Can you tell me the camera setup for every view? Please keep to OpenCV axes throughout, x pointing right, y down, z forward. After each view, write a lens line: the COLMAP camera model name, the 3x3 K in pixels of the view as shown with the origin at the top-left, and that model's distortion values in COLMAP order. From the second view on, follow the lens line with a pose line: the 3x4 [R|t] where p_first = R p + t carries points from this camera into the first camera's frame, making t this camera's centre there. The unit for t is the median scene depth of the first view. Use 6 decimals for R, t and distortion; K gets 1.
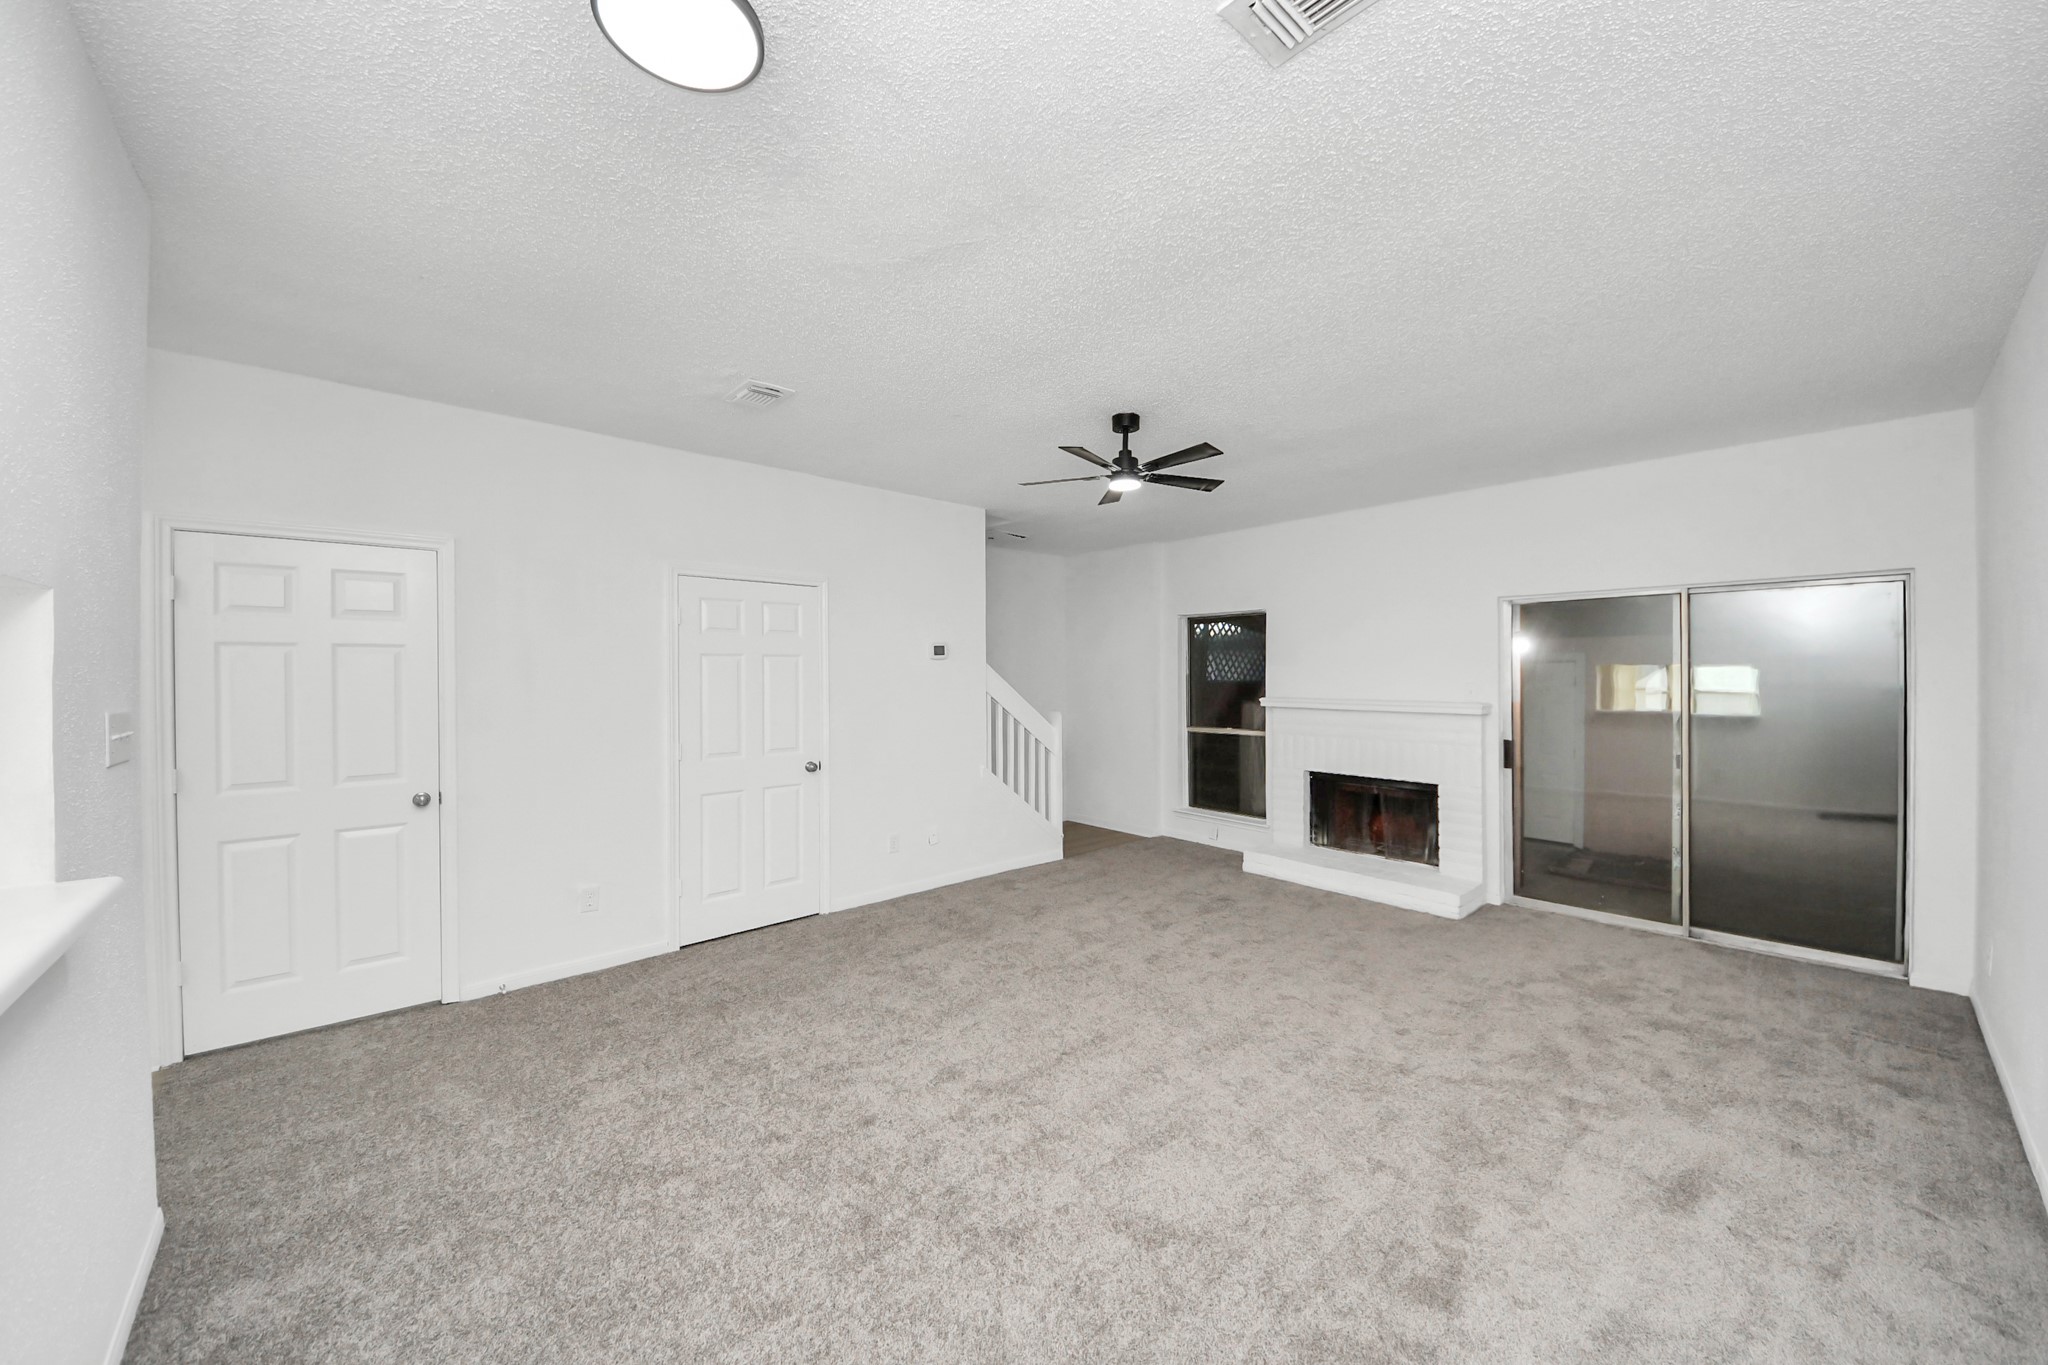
lens RADIAL K [[732.2, 0, 1033.8], [0, 732.2, 687.2], [0, 0, 1]] dist [0.017367, -0.015244]
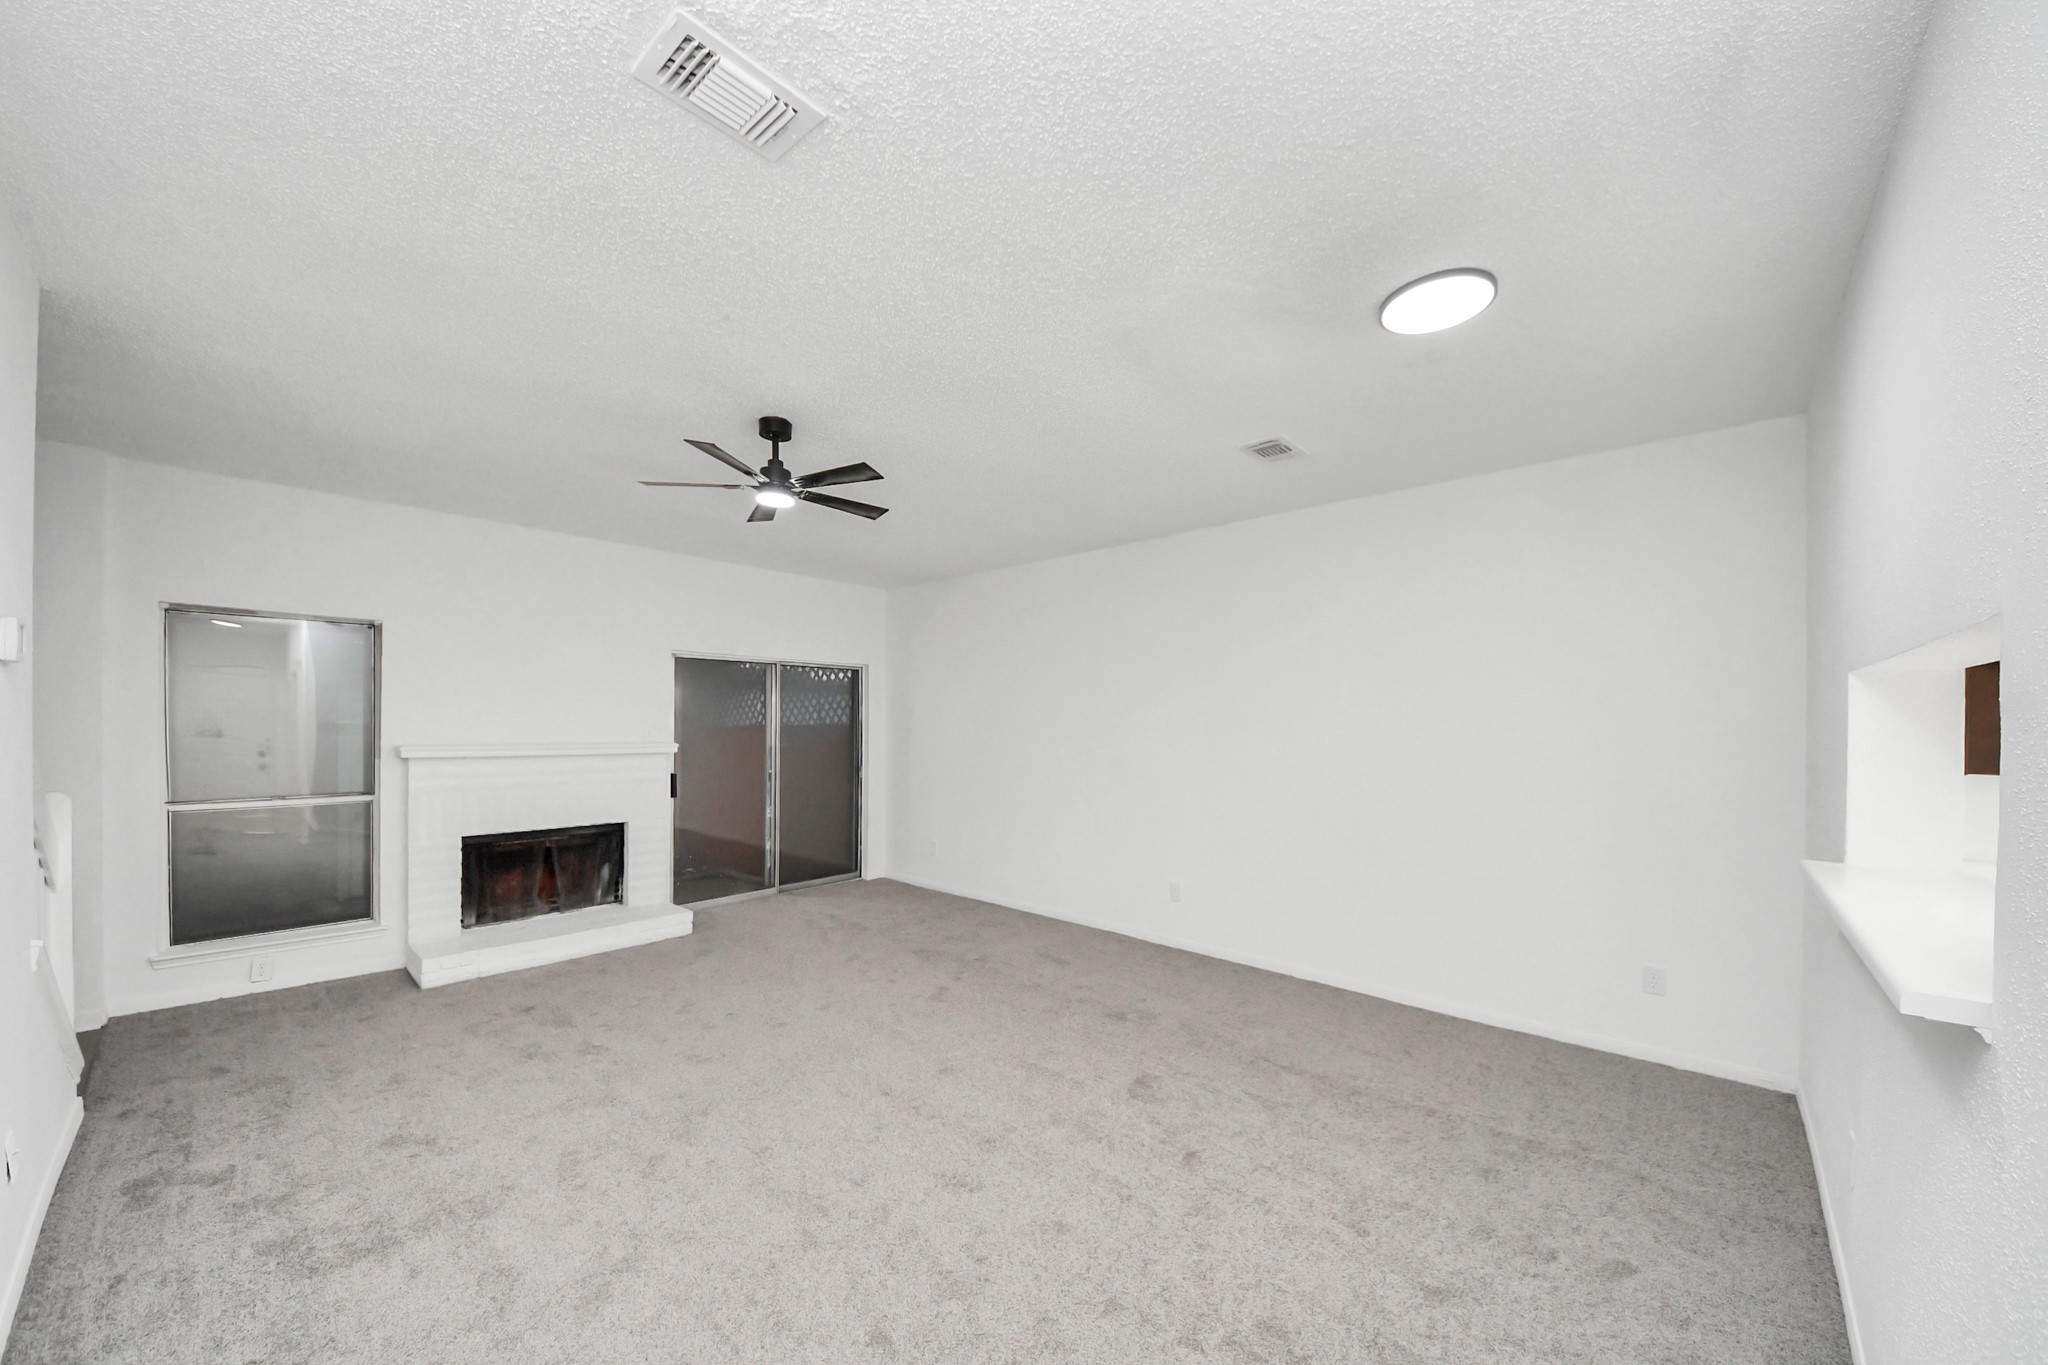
lens RADIAL K [[712.8, 0, 1018.4], [0, 712.8, 694.6], [0, 0, 1]] dist [0.000687, -0.009314]
pose [[-0.086589, 0.037895, 0.995523, -0.574481], [0.009720, 0.999261, -0.037192, -0.006791], [-0.996197, 0.006457, -0.086893, 0.591249]]
